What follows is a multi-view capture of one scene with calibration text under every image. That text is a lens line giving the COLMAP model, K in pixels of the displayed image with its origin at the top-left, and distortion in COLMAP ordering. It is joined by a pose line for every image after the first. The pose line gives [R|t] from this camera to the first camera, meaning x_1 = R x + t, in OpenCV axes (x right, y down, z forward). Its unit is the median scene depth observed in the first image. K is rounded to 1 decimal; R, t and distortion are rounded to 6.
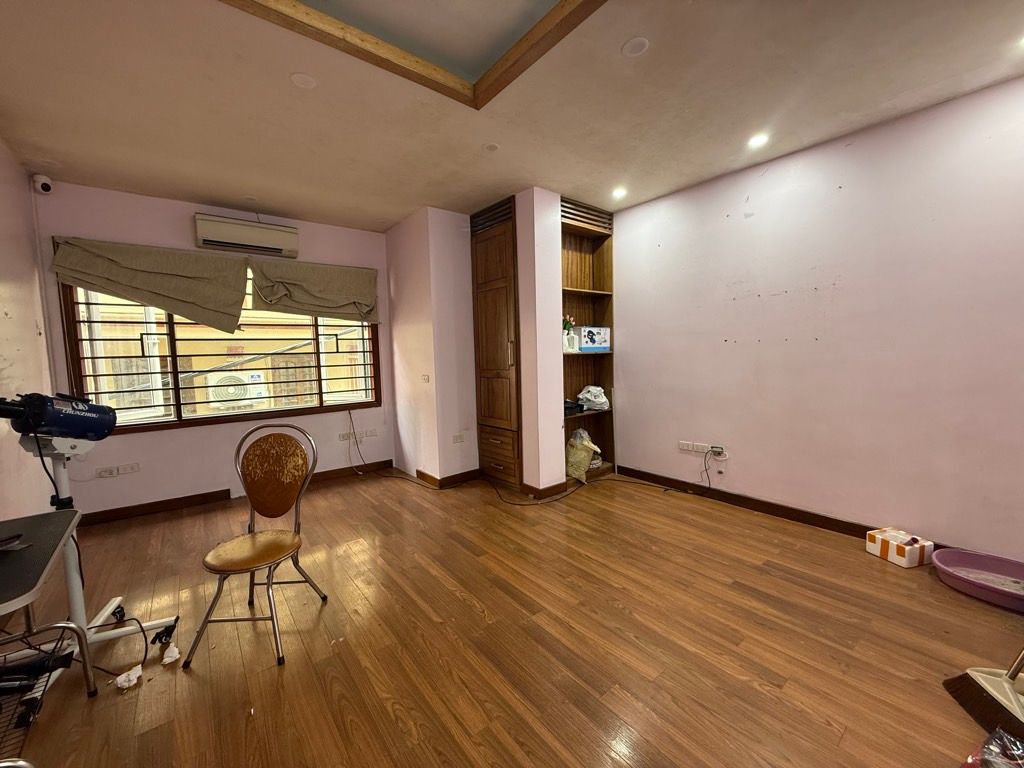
lens RADIAL K [[408.4, 0, 511.1], [0, 408.4, 386.4], [0, 0, 1]] dist [0.002162, -0.000511]
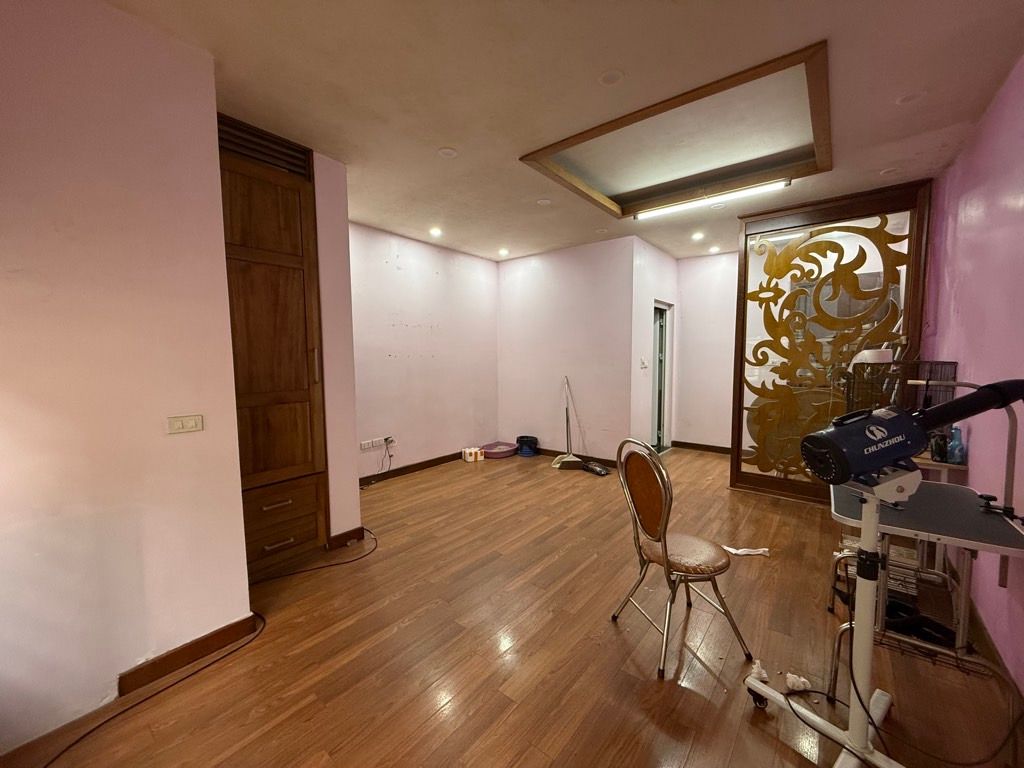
lens RADIAL K [[408.4, 0, 513.8], [0, 408.4, 383.9], [0, 0, 1]] dist [0.002162, -0.000511]
pose [[-0.225777, -0.042597, 0.973247, -0.834858], [0.093337, 0.993502, 0.065136, -0.066847], [-0.969697, 0.105546, -0.220334, 0.882924]]
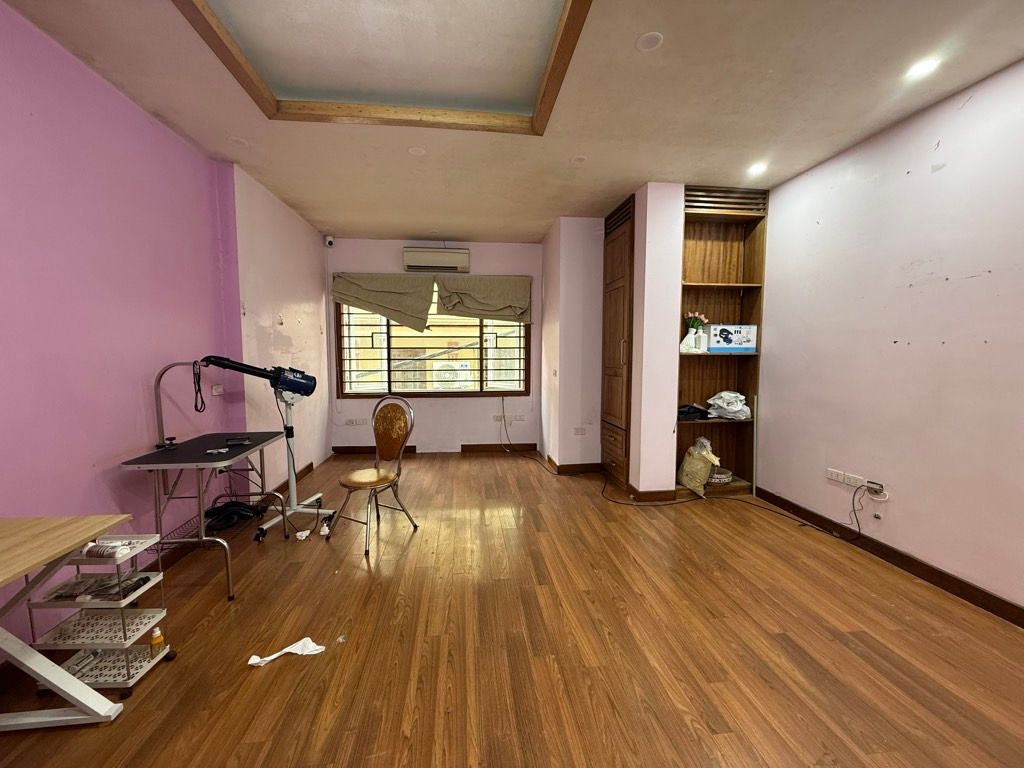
lens RADIAL K [[408.4, 0, 510.2], [0, 408.4, 386.4], [0, 0, 1]] dist [0.002162, -0.000511]
pose [[0.846863, 0.069687, -0.527225, 0.319695], [-0.066154, 0.997481, 0.025582, -0.004181], [0.527680, 0.013214, 0.849340, -0.000257]]
